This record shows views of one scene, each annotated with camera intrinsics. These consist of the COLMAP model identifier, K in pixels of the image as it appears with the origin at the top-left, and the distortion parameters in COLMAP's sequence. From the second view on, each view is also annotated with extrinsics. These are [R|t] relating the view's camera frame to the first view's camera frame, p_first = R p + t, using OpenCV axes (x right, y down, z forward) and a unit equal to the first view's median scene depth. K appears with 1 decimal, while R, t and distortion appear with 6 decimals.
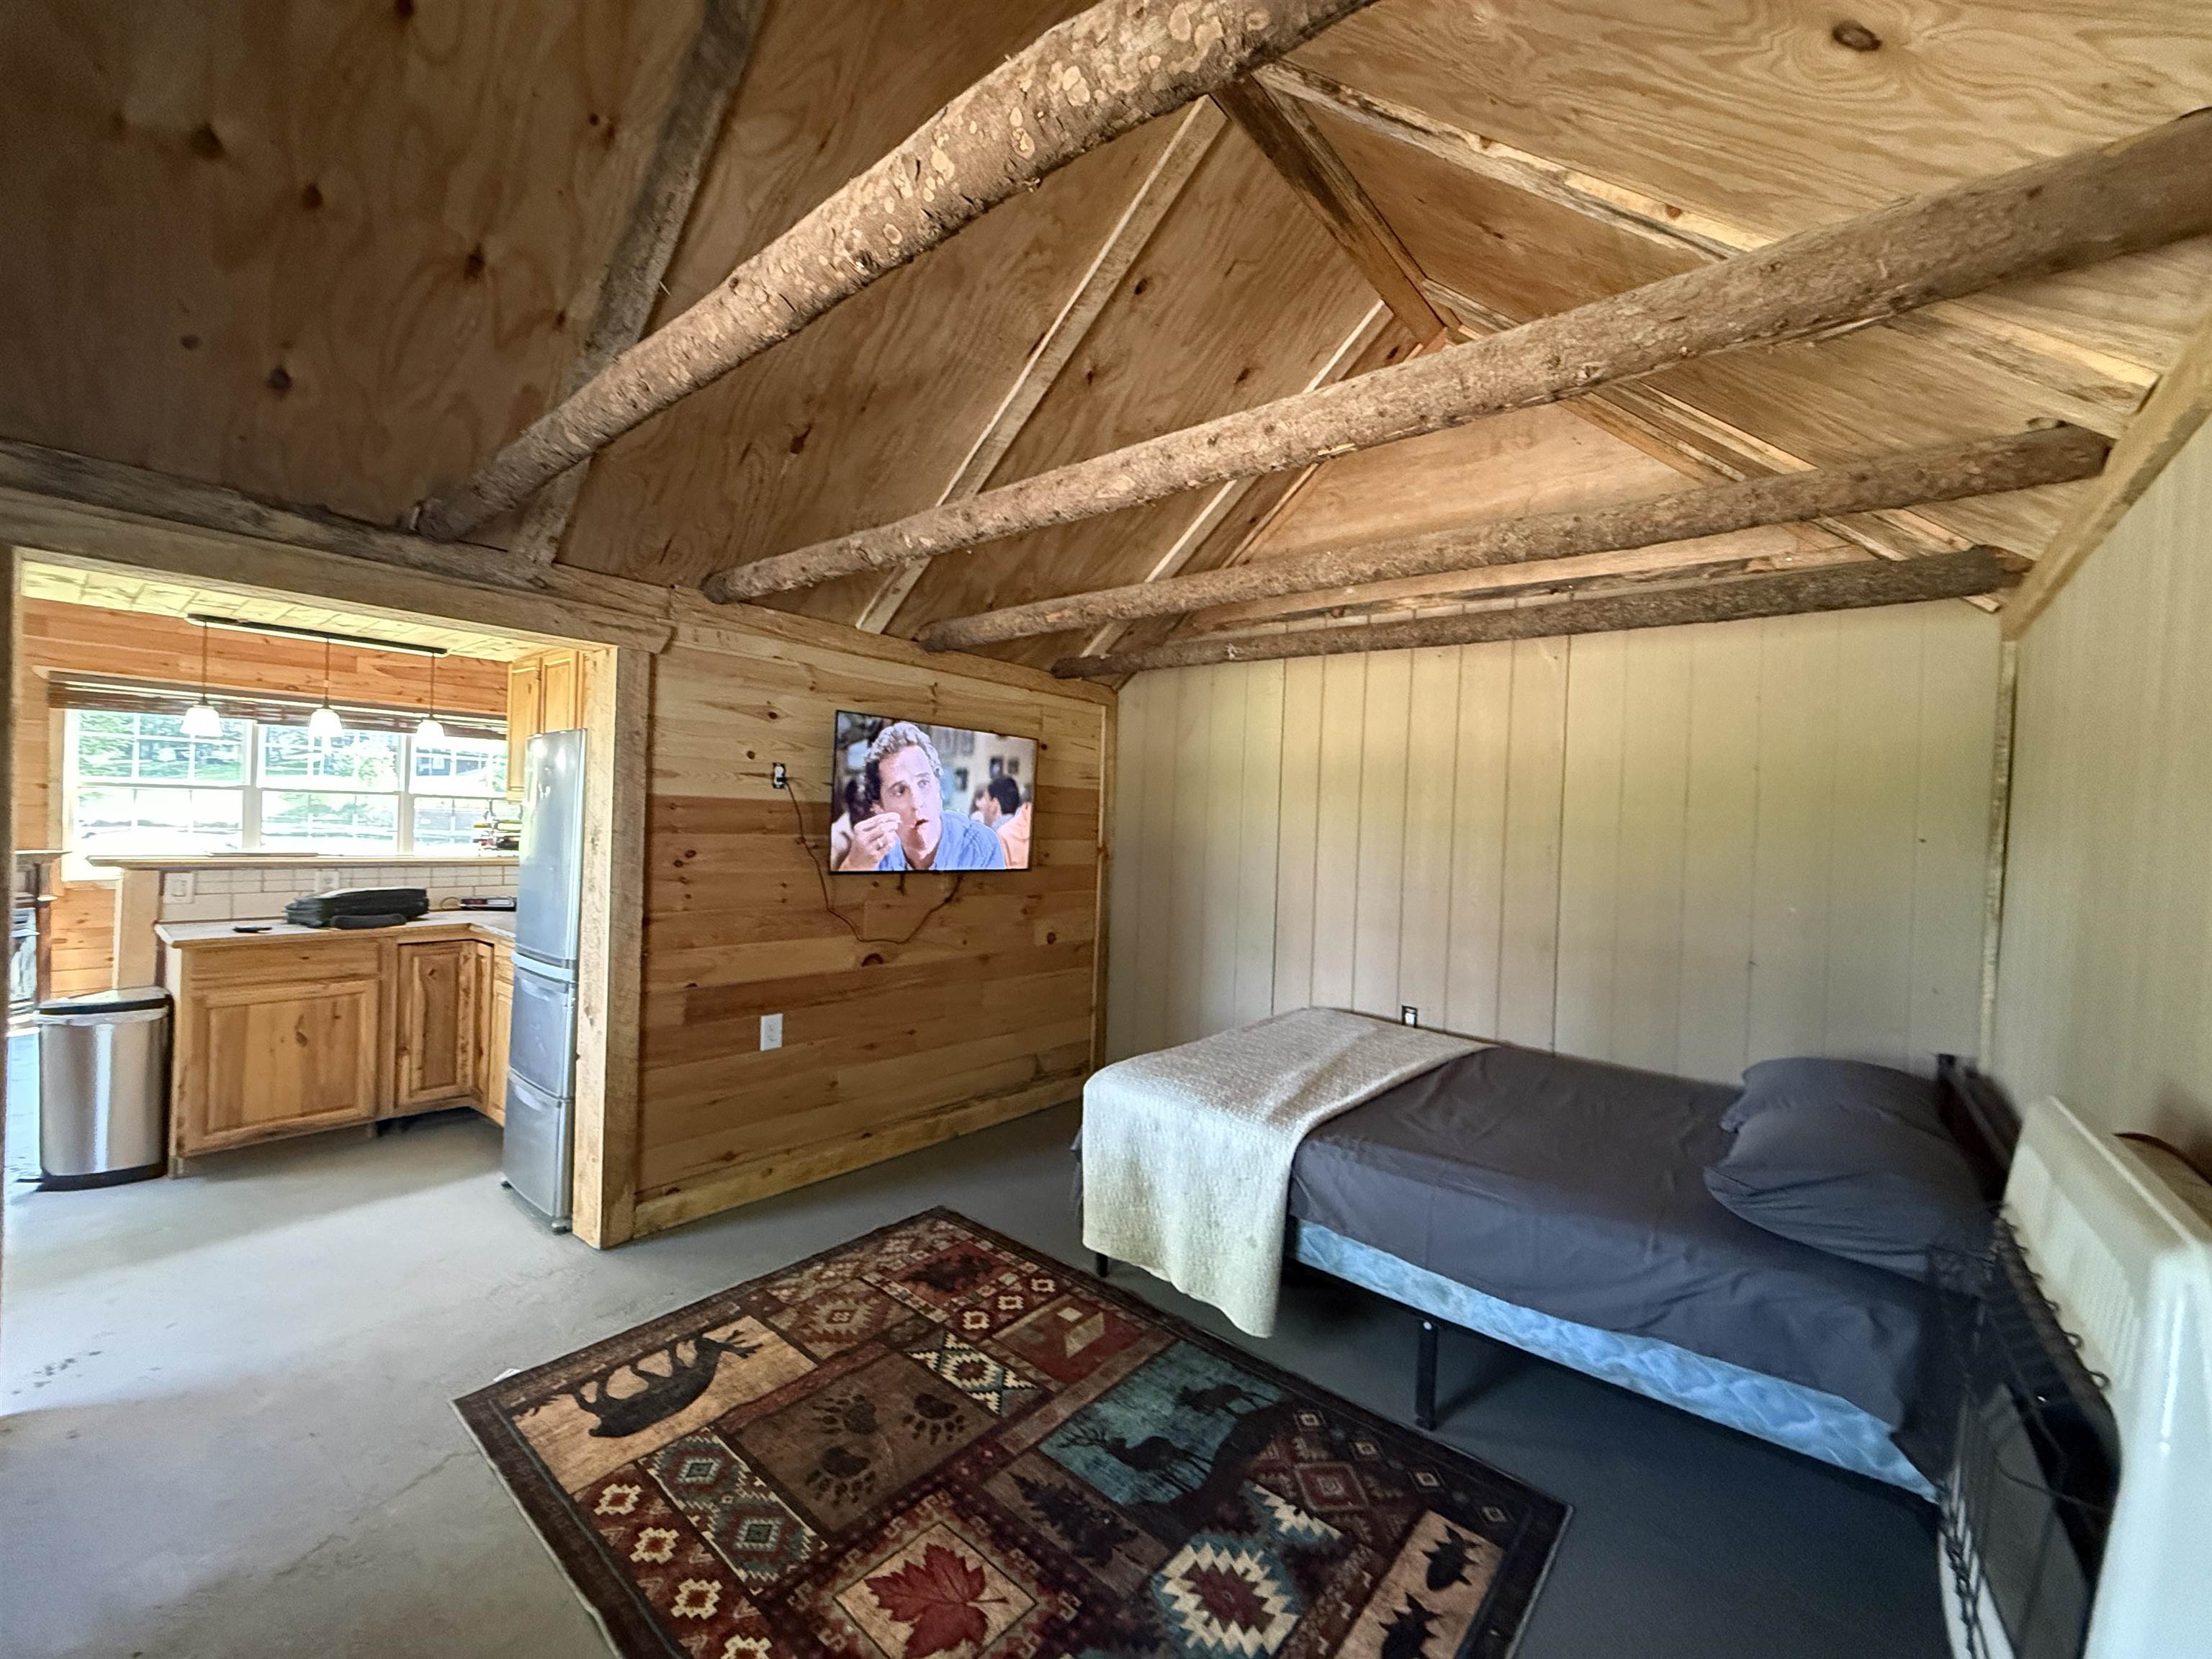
lens RADIAL K [[895.5, 0, 1126.1], [0, 895.5, 832.3], [0, 0, 1]] dist [-0.001167, 0.000632]
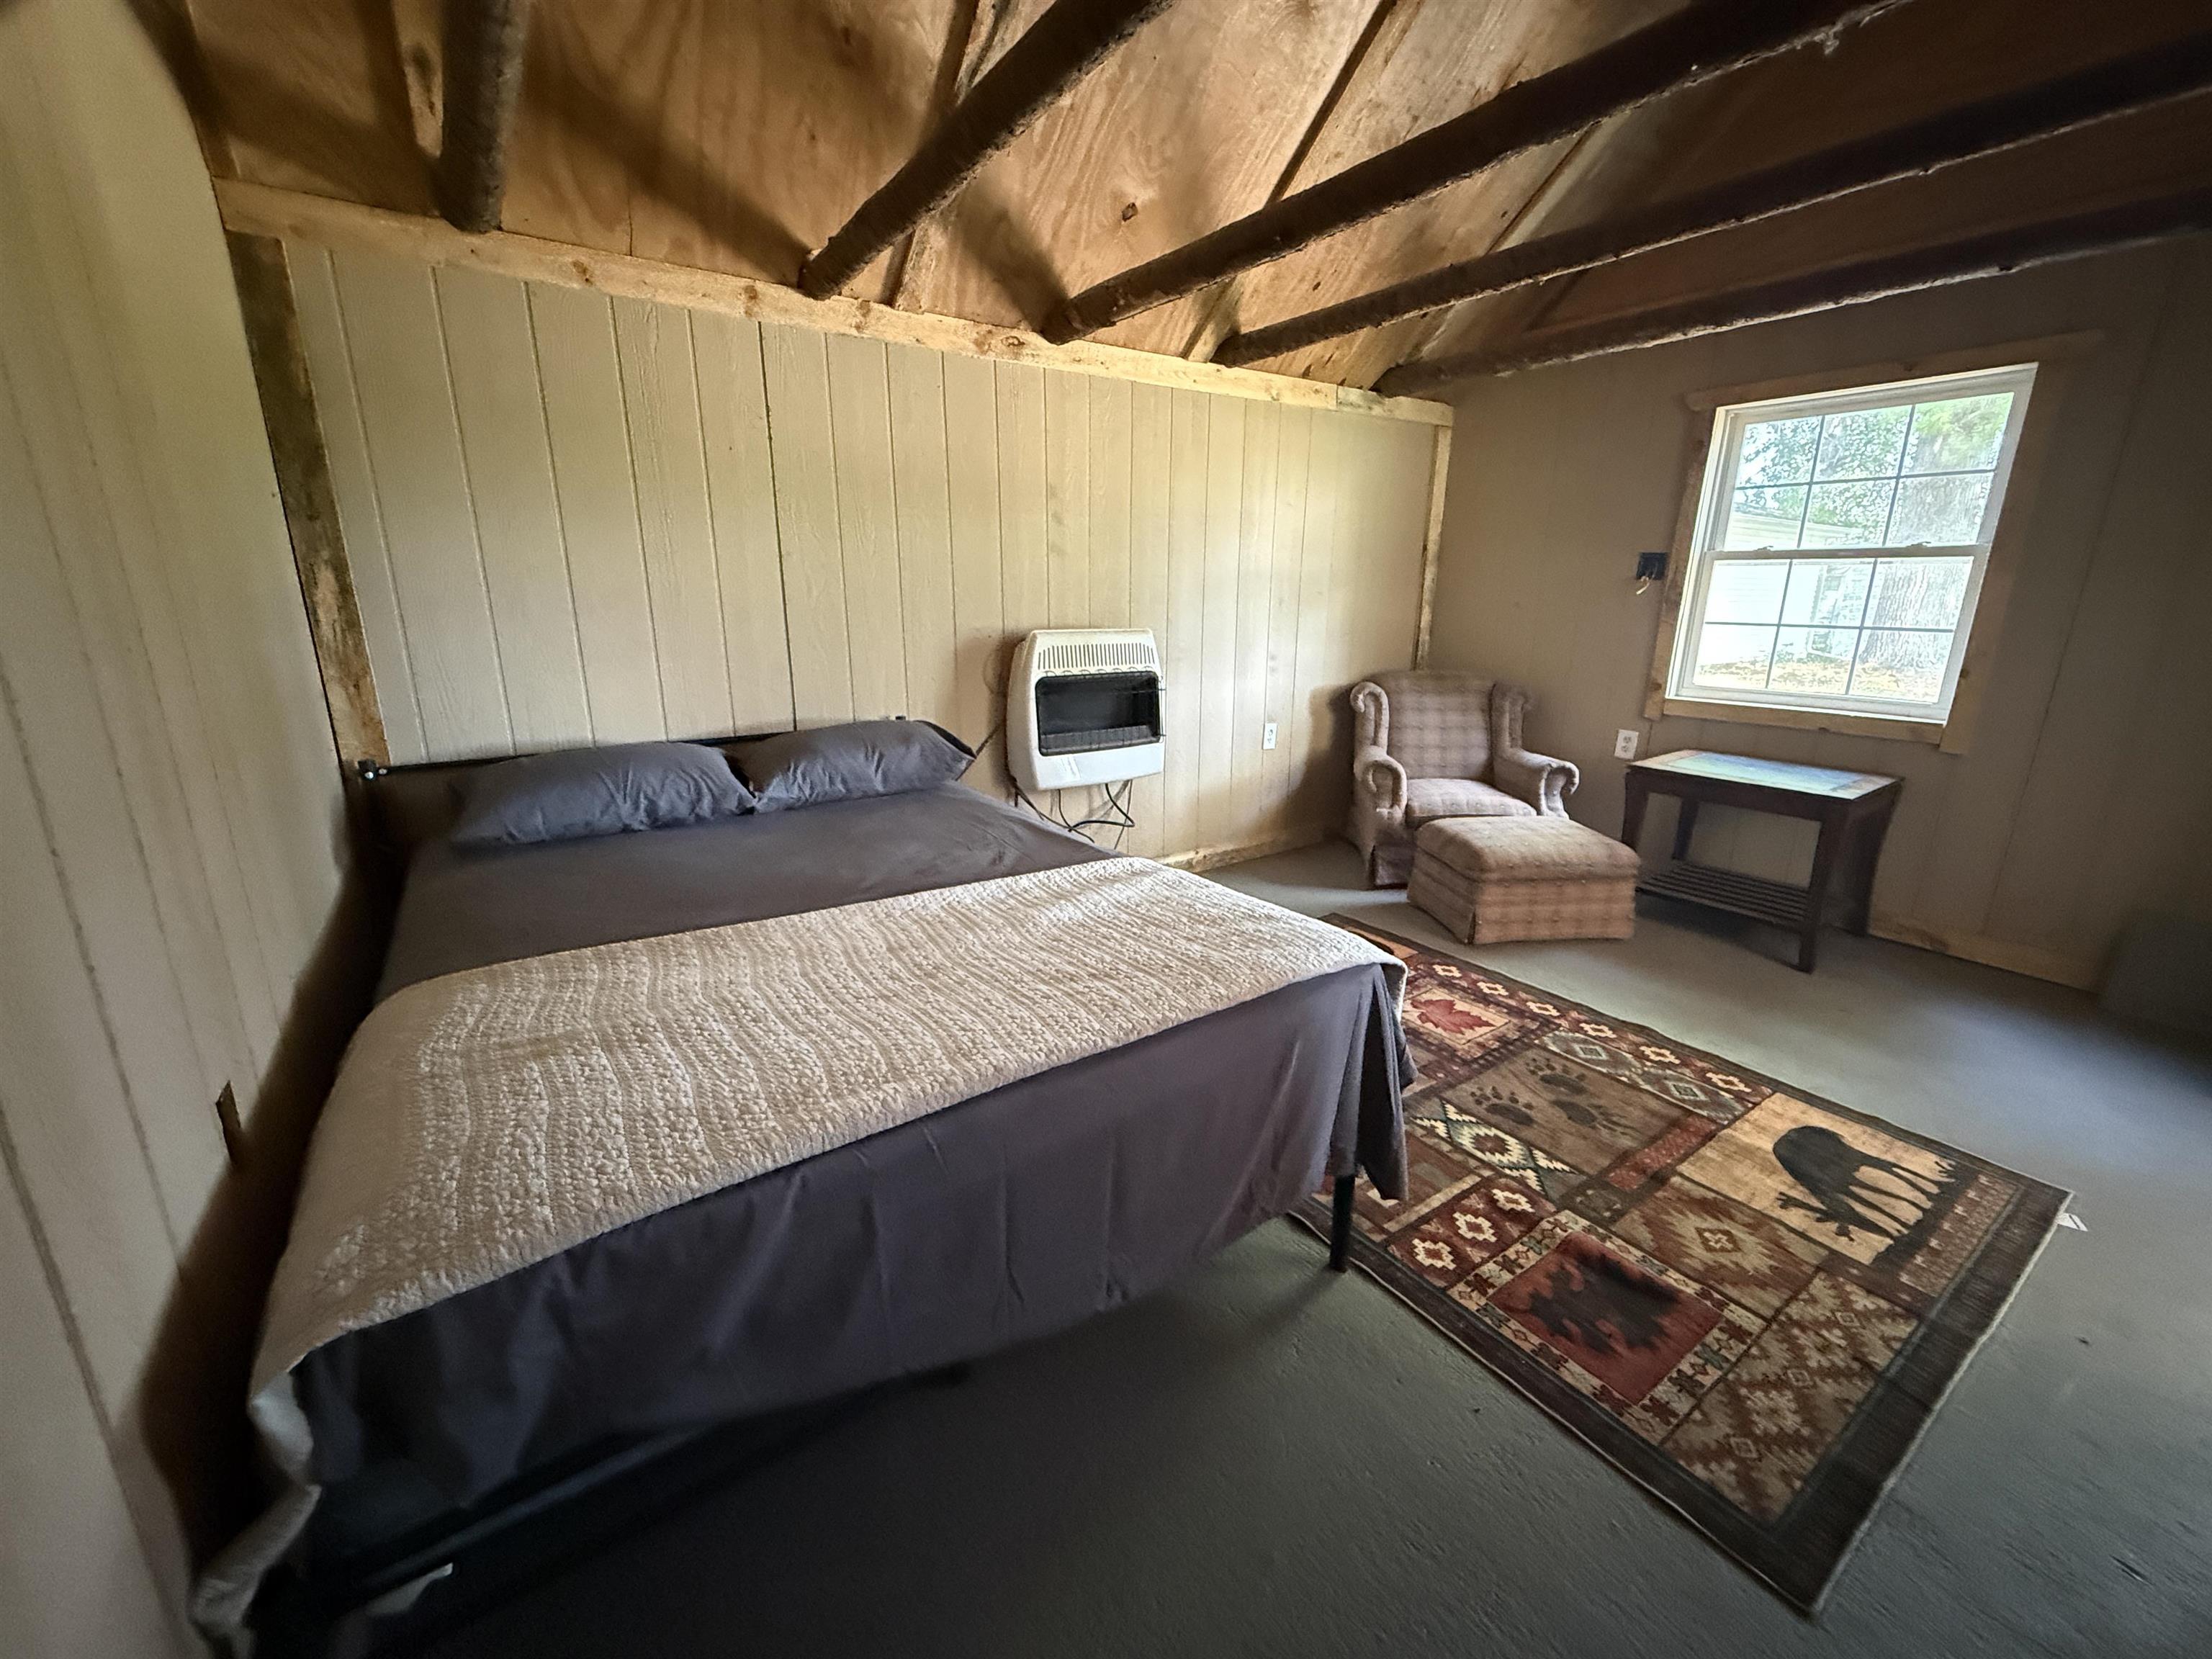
lens RADIAL K [[895.5, 0, 1112.3], [0, 895.5, 830.0], [0, 0, 1]] dist [-0.001167, 0.000632]
pose [[-0.959184, -0.112654, 0.259374, -0.004856], [-0.038120, 0.960361, 0.276141, 0.051448], [-0.280201, 0.254983, -0.925457, 1.701207]]
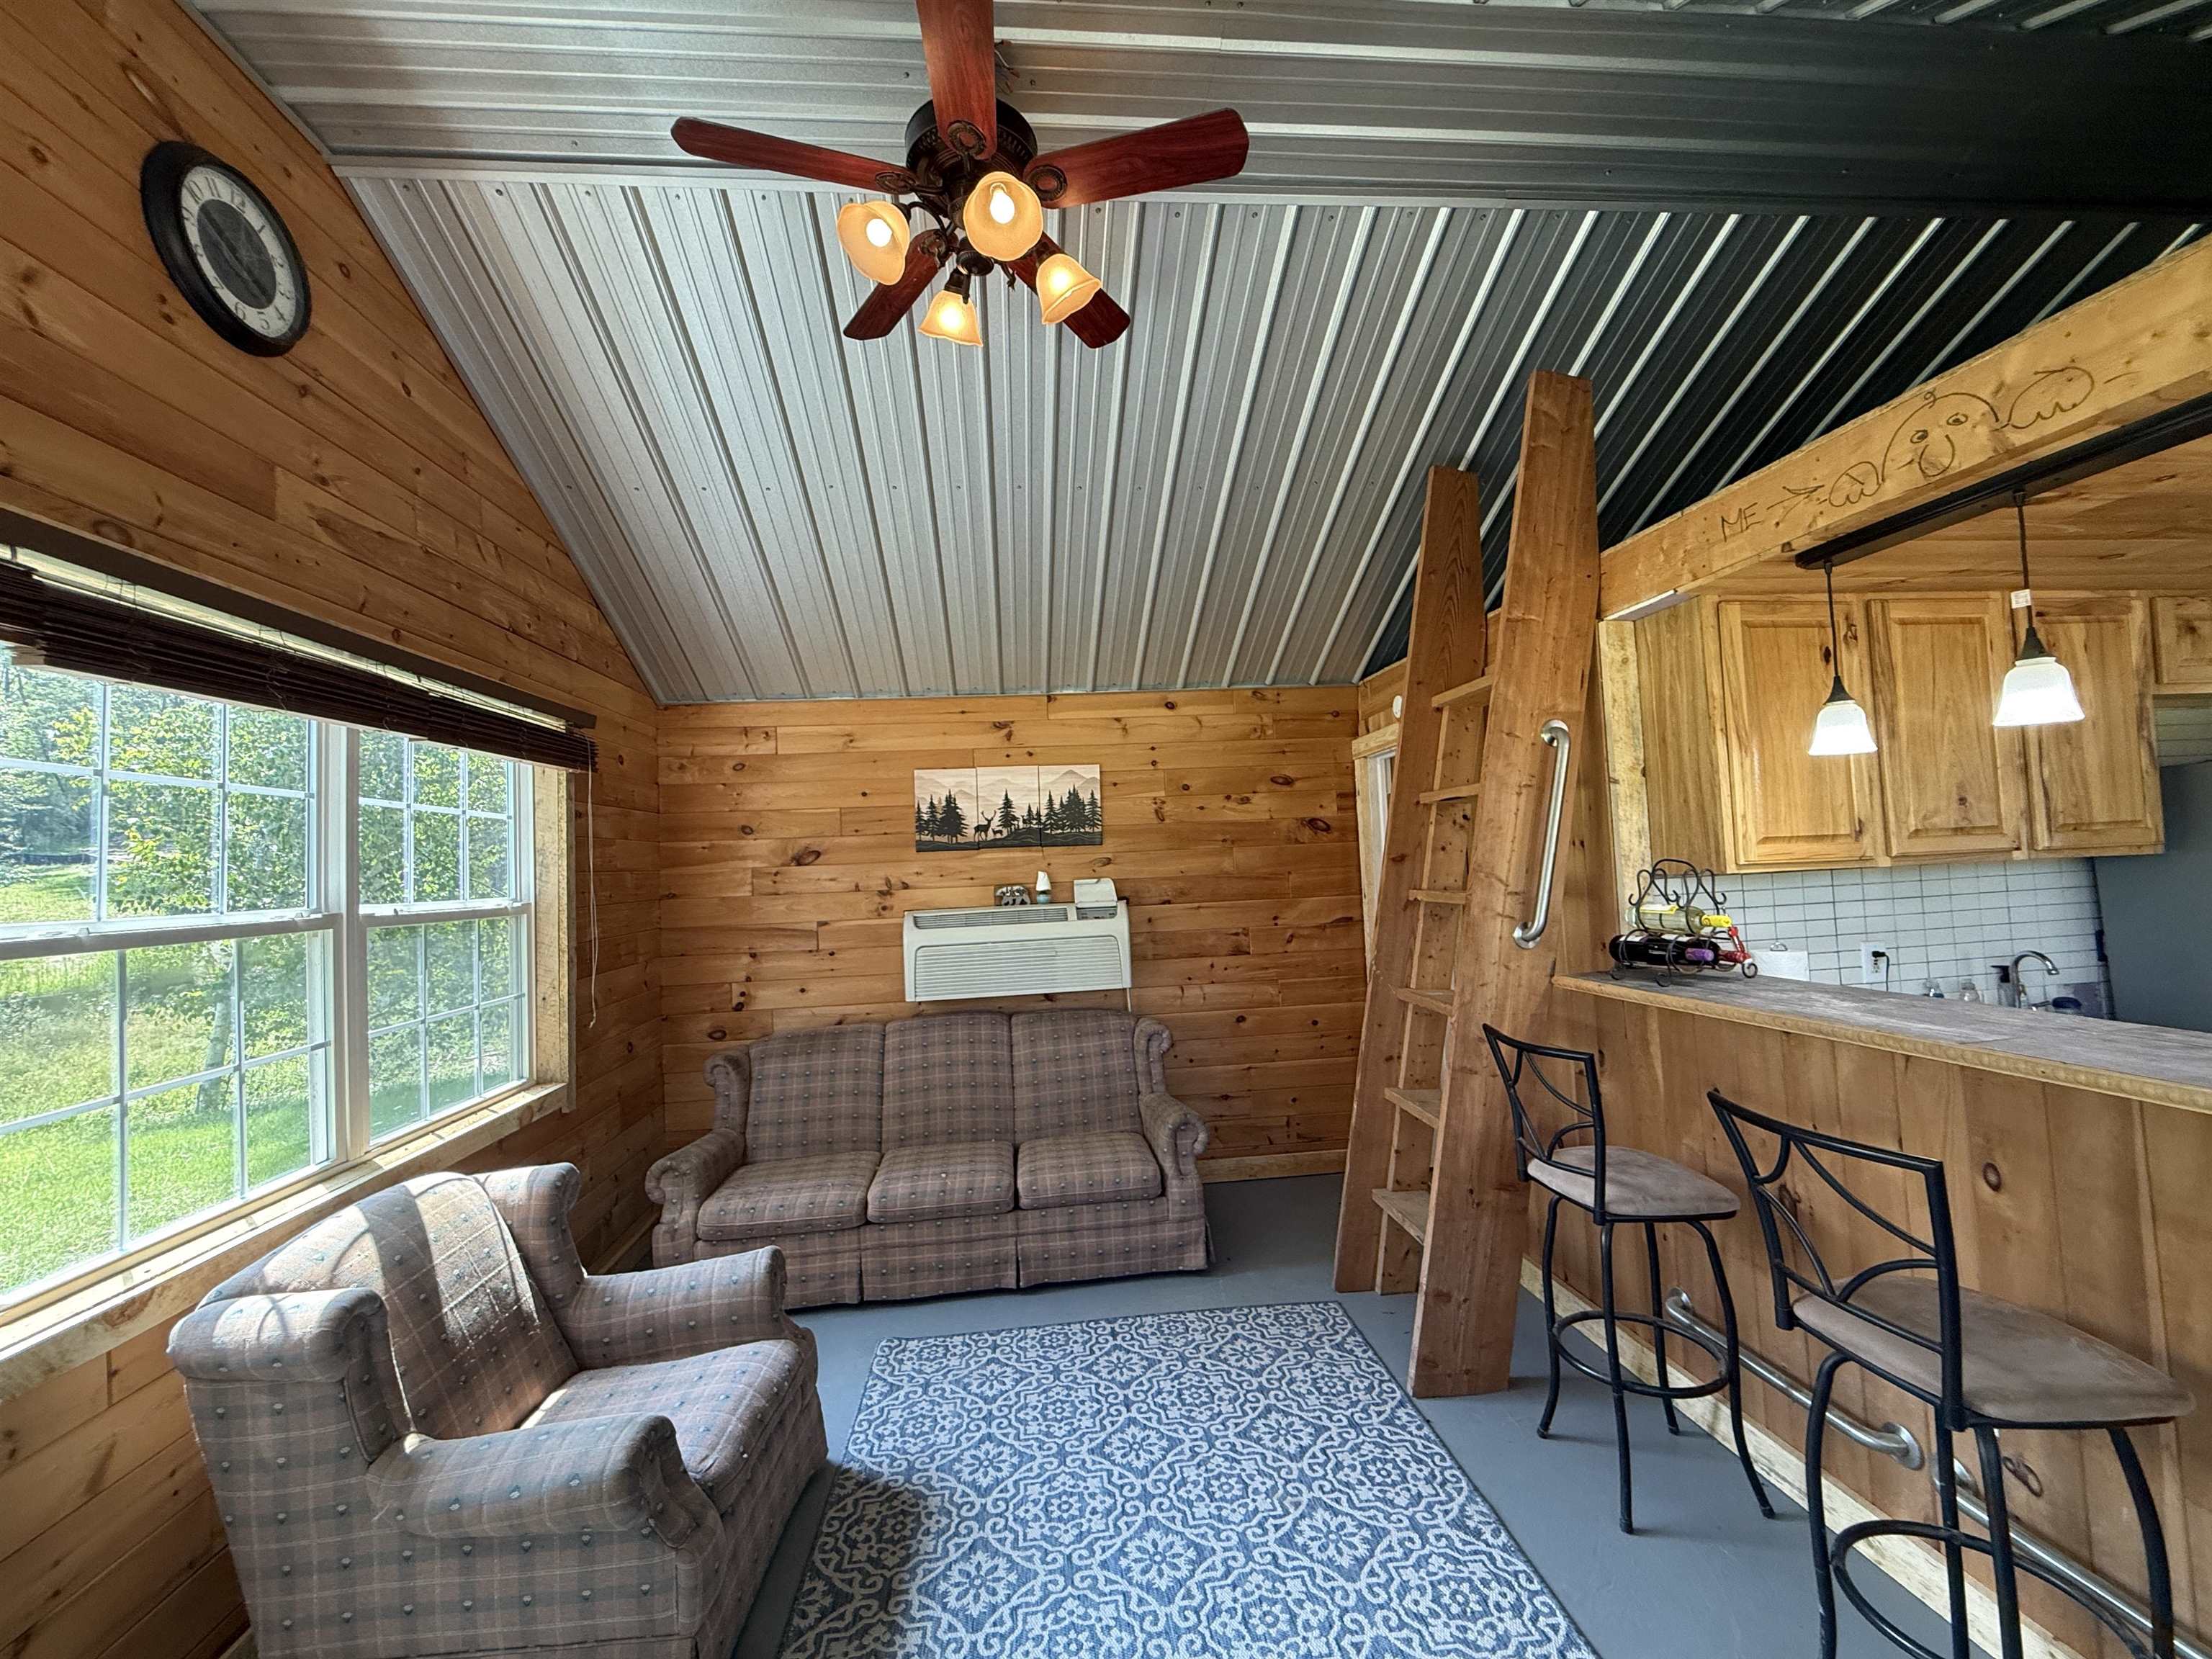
lens RADIAL K [[895.5, 0, 1107.0], [0, 895.5, 825.9], [0, 0, 1]] dist [-0.001167, 0.000632]
pose [[0.694141, -0.036532, 0.718912, -2.313823], [0.078472, 0.996600, -0.025125, -0.130065], [-0.715549, 0.073855, 0.694647, 1.597117]]
